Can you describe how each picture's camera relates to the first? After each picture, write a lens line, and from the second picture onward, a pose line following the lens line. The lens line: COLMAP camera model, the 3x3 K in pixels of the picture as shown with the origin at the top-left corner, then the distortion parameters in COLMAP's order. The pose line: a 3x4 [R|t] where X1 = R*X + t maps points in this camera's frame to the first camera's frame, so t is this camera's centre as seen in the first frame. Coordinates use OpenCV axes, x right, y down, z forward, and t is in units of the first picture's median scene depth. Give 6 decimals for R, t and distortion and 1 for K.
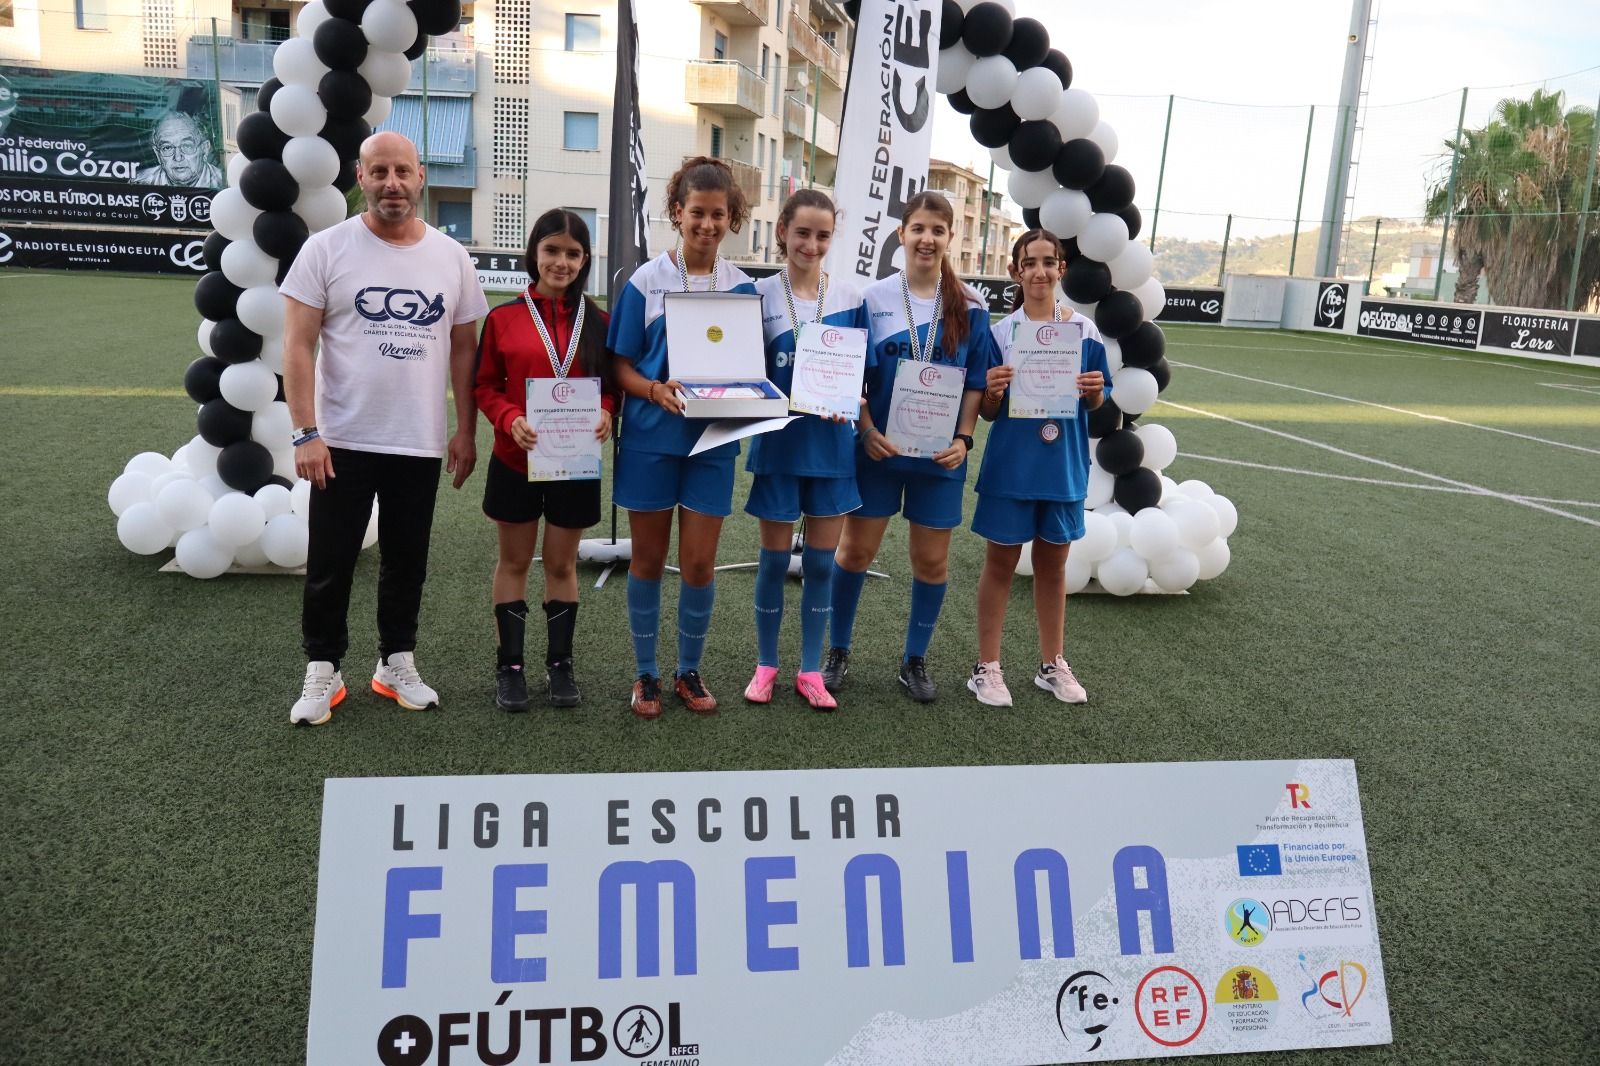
lens RADIAL K [[1259.5, 0, 790.6], [0, 1259.5, 530.9], [0, 0, 1]] dist [0.005635, 0.000372]
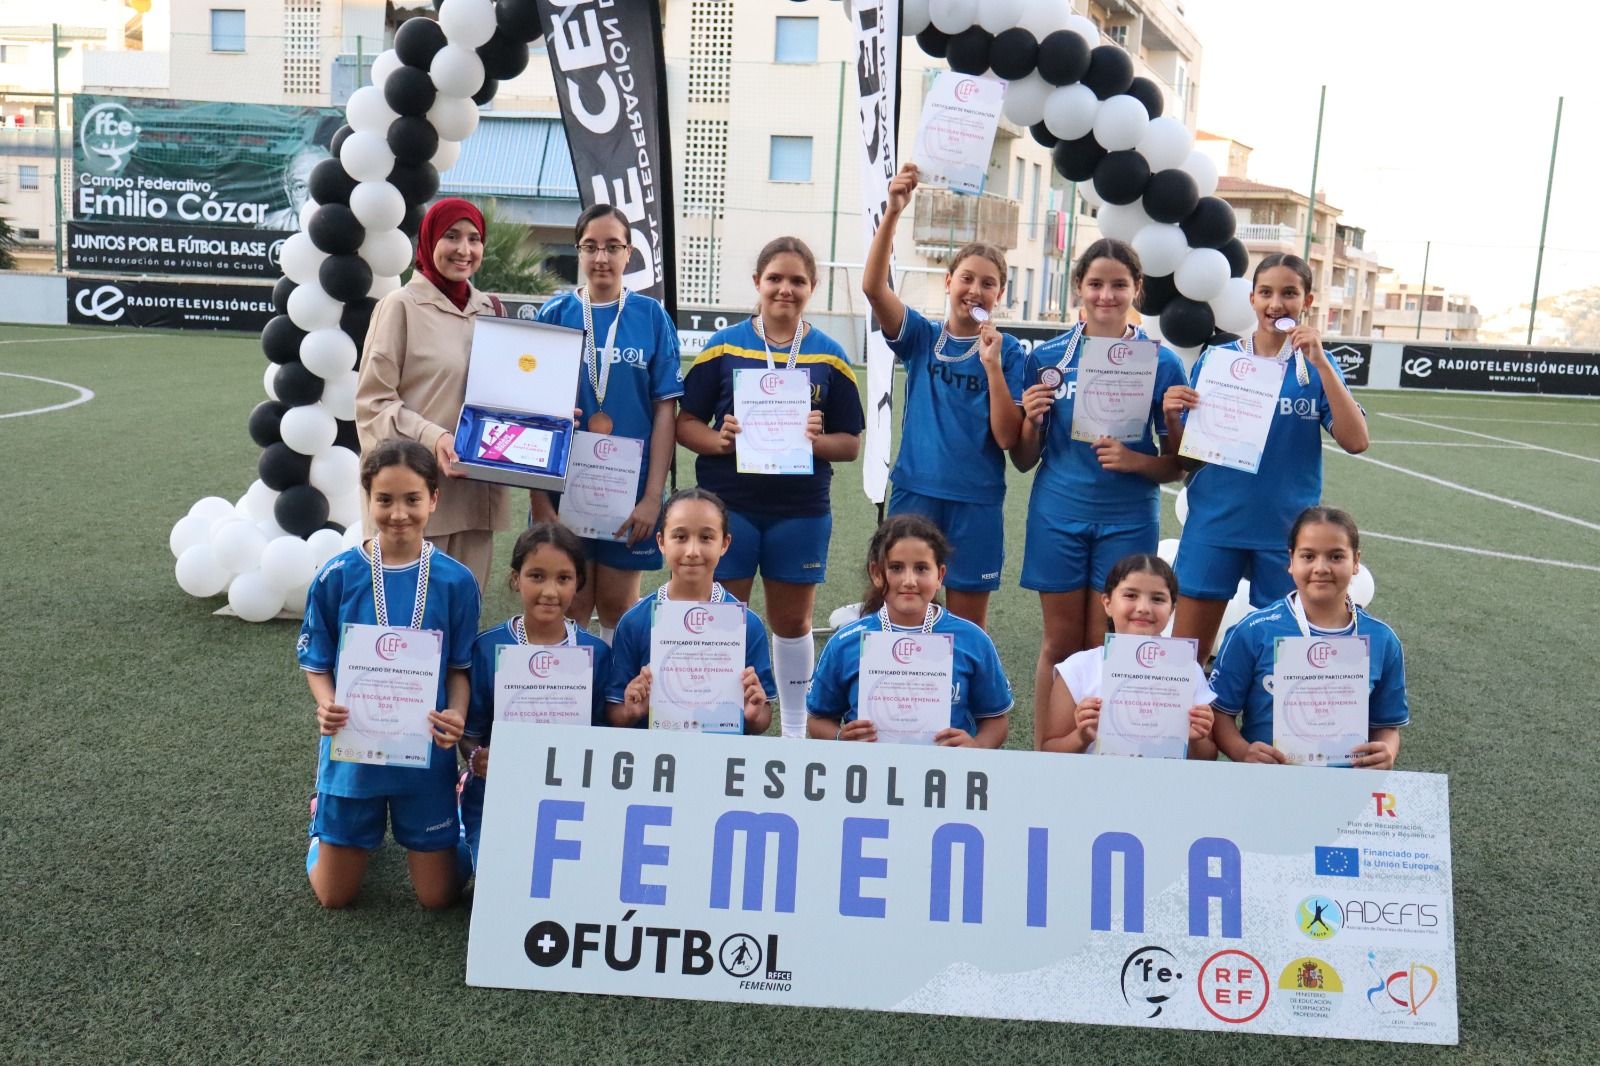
lens RADIAL K [[1706.8, 0, 746.3], [0, 1706.8, 544.1], [0, 0, 1]] dist [0.019364, 0.000000]
pose [[0.982855, 0.024442, -0.182751, 0.140110], [-0.039312, 0.996163, -0.078191, 0.124303], [0.180138, 0.084035, 0.980045, -0.492818]]
